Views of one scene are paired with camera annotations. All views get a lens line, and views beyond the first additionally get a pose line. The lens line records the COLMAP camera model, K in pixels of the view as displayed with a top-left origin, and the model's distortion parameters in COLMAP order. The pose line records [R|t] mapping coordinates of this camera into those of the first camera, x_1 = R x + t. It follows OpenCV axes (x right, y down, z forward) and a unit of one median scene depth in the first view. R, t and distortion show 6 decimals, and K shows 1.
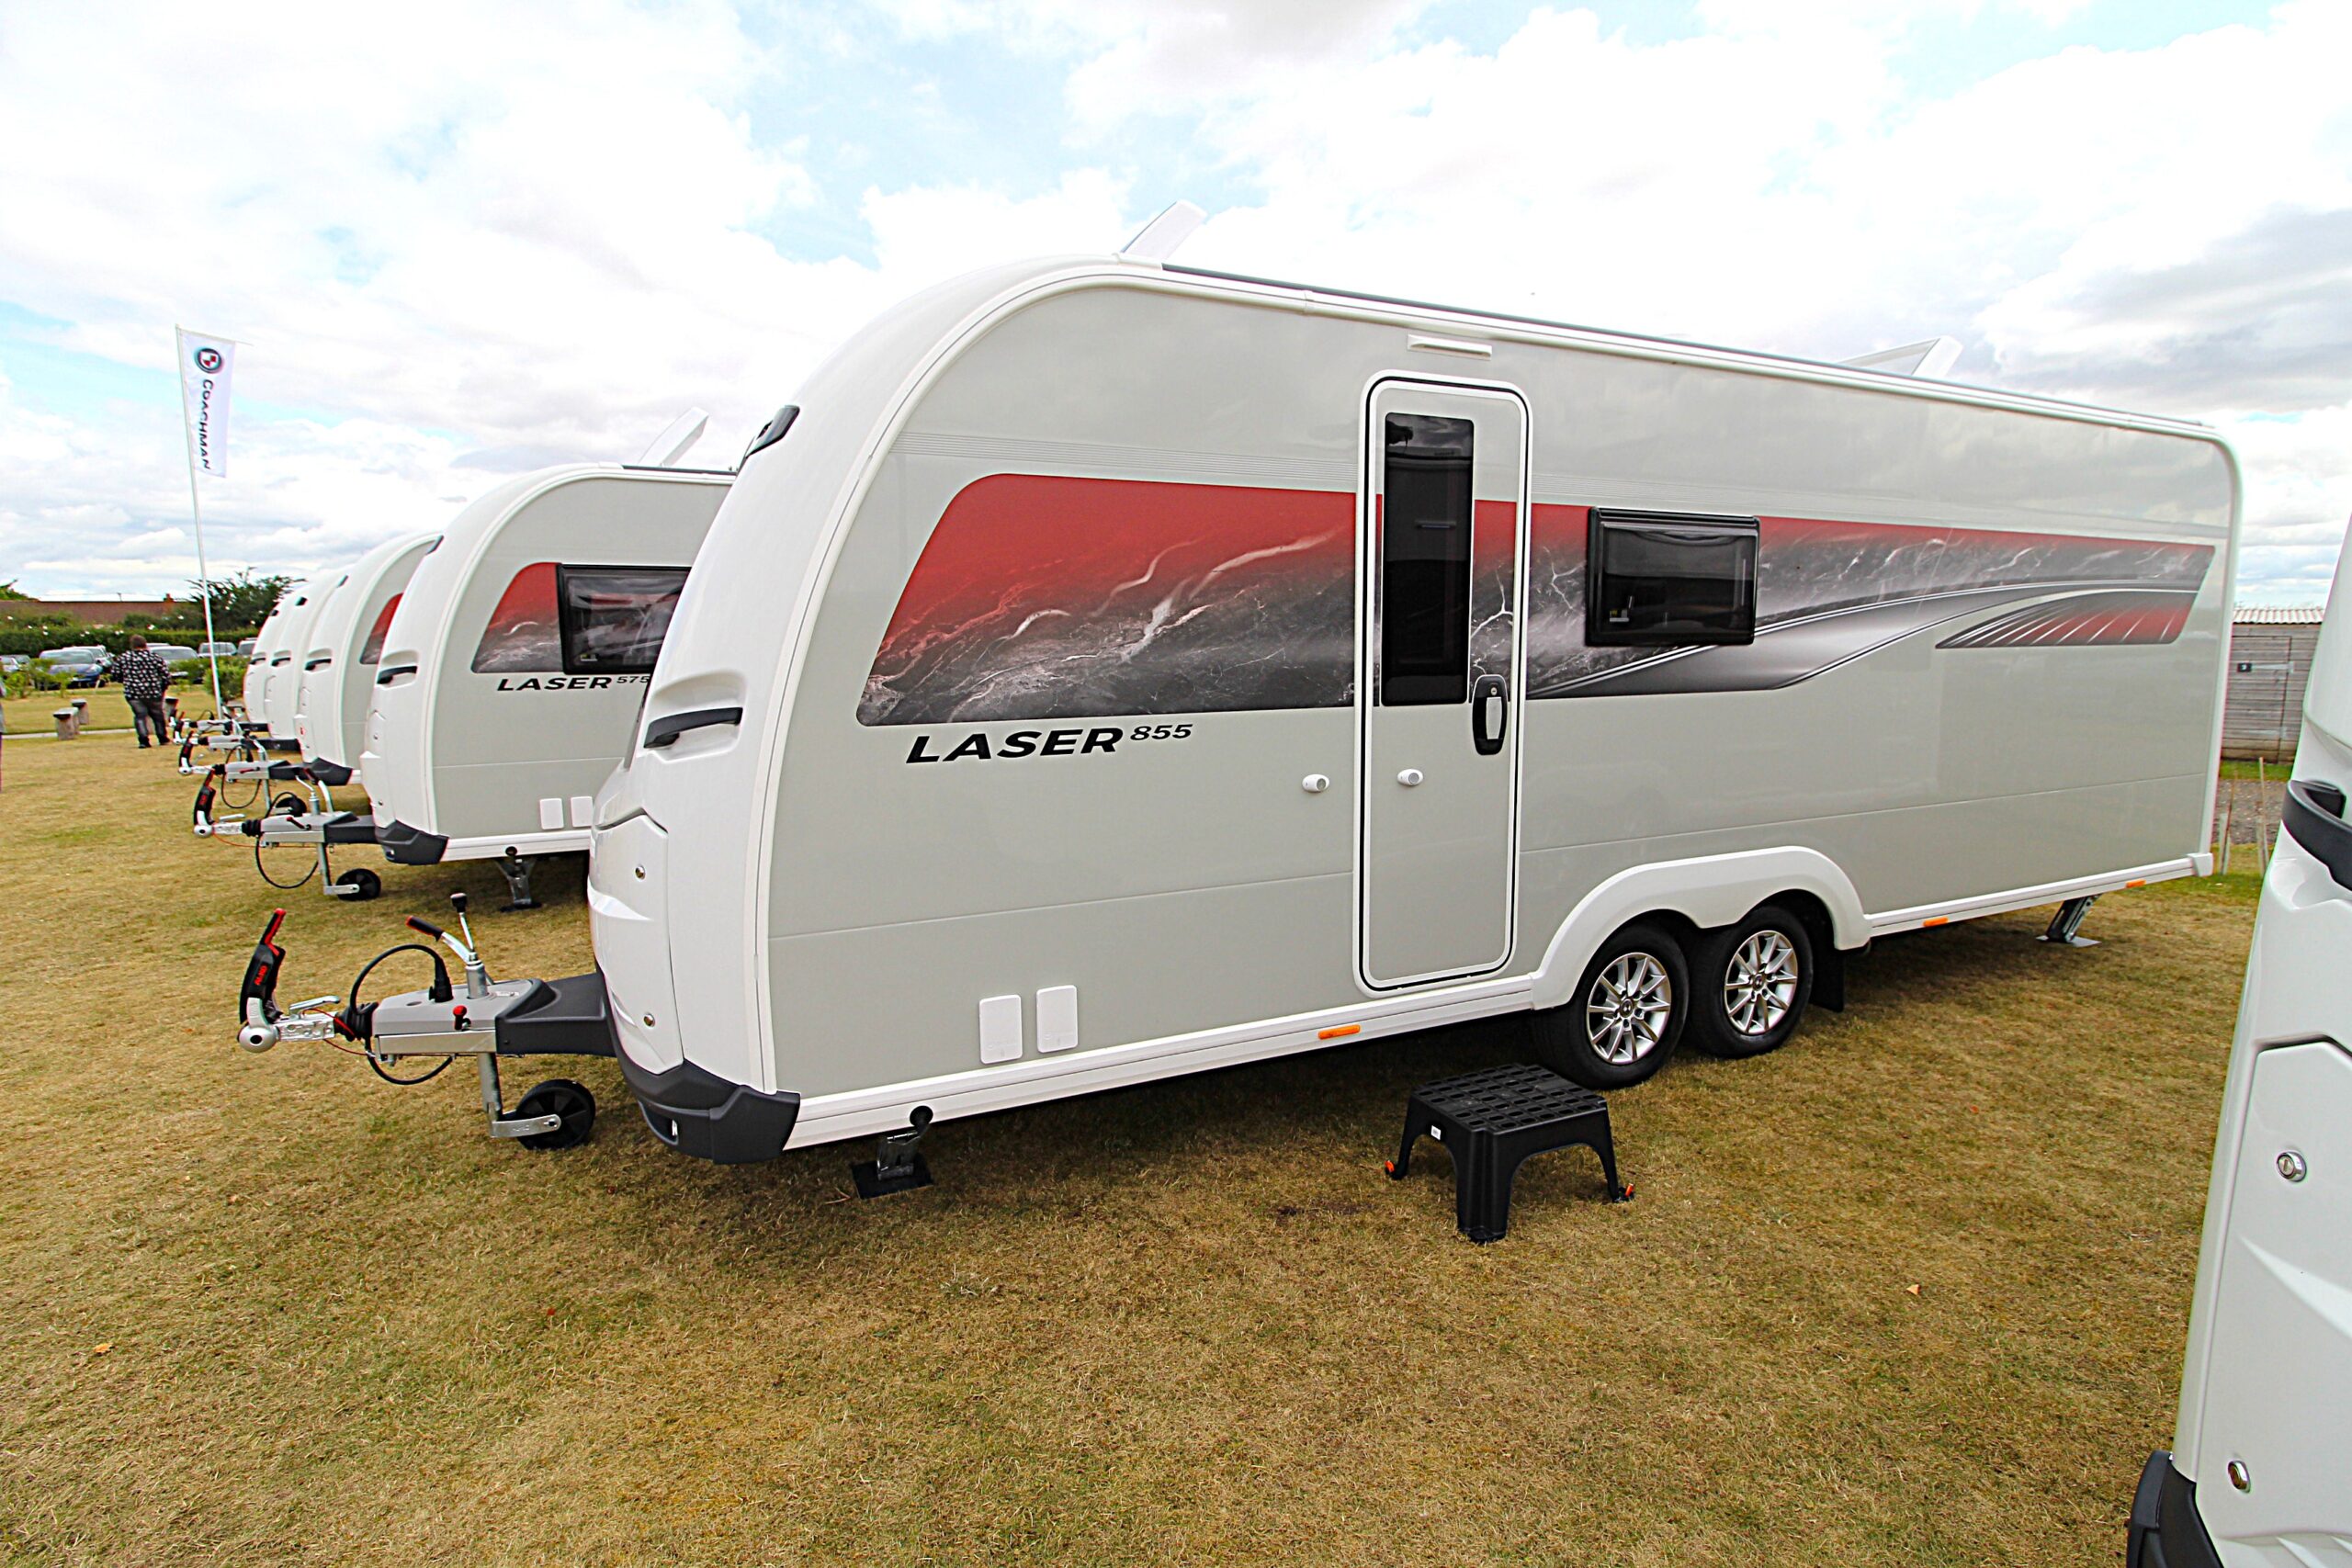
lens RADIAL K [[1097.1, 0, 1183.2], [0, 1097.1, 770.3], [0, 0, 1]] dist [-0.016494, -0.000708]
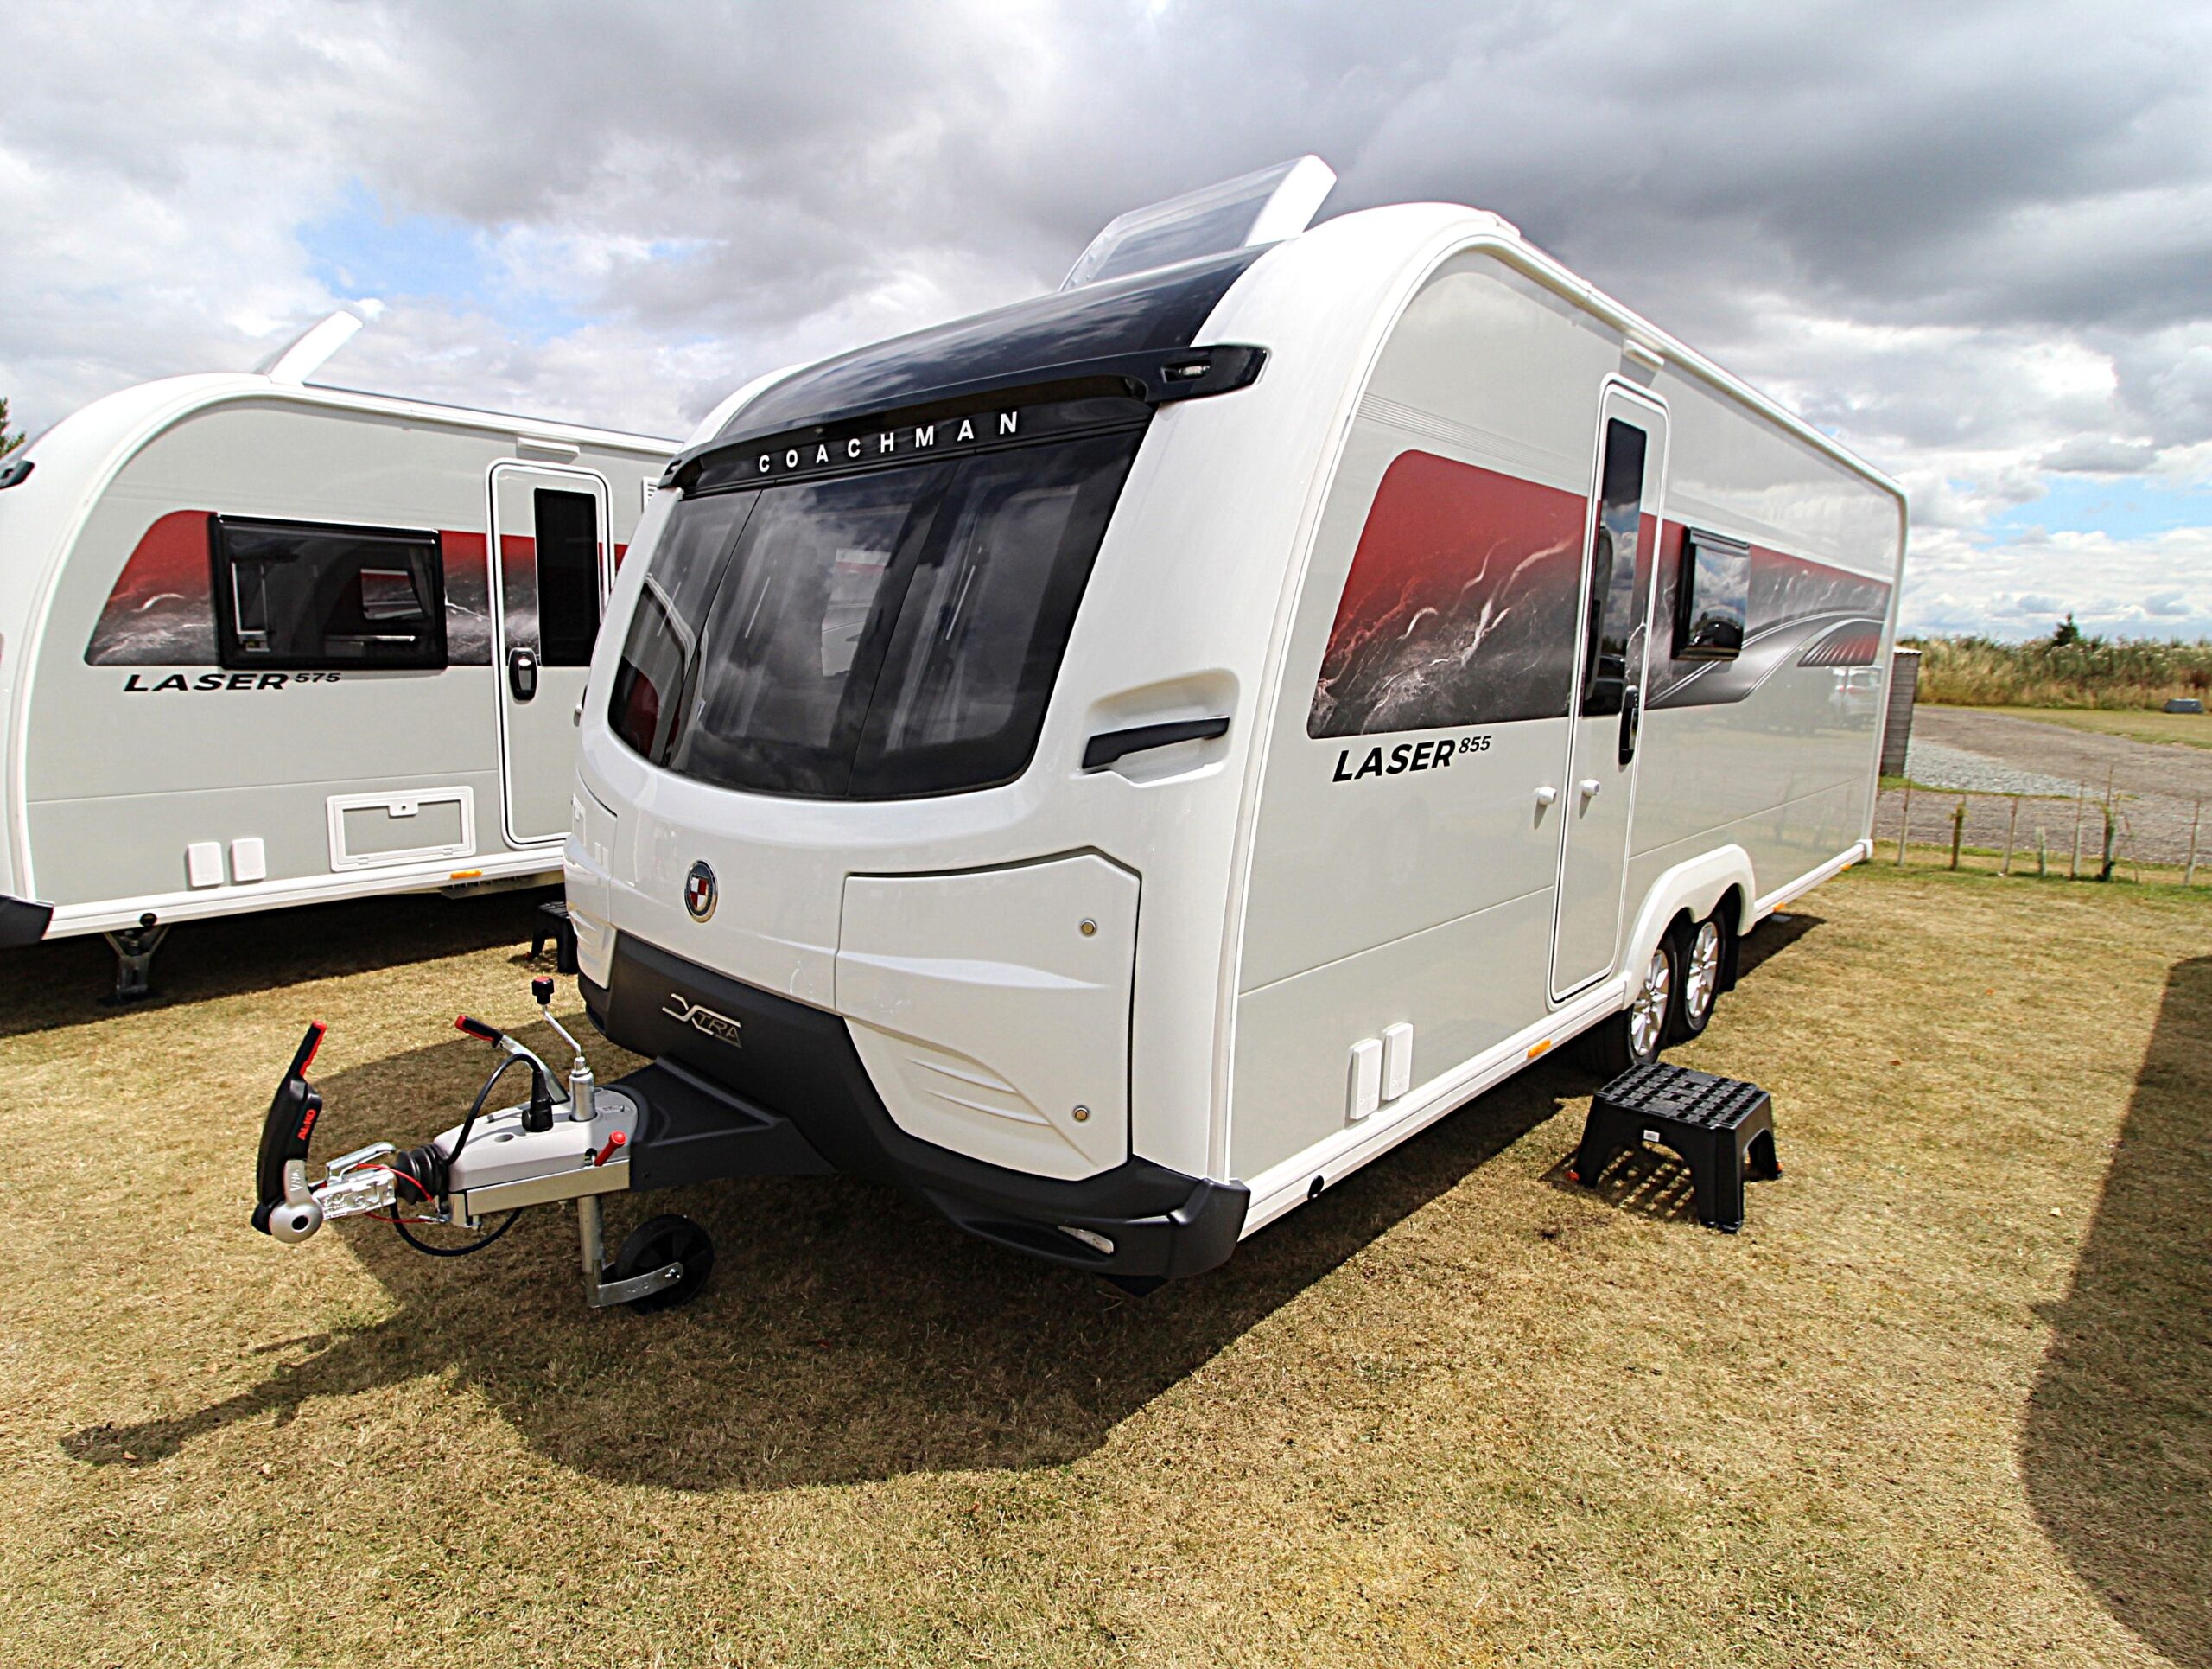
lens RADIAL K [[1171.1, 0, 1037.9], [0, 1171.1, 823.5], [0, 0, 1]] dist [-0.017819, -0.003723]
pose [[0.936960, -0.030447, 0.348106, -0.727125], [0.018352, 0.999110, 0.037992, -0.012284], [-0.348953, -0.029209, 0.936685, 0.207344]]
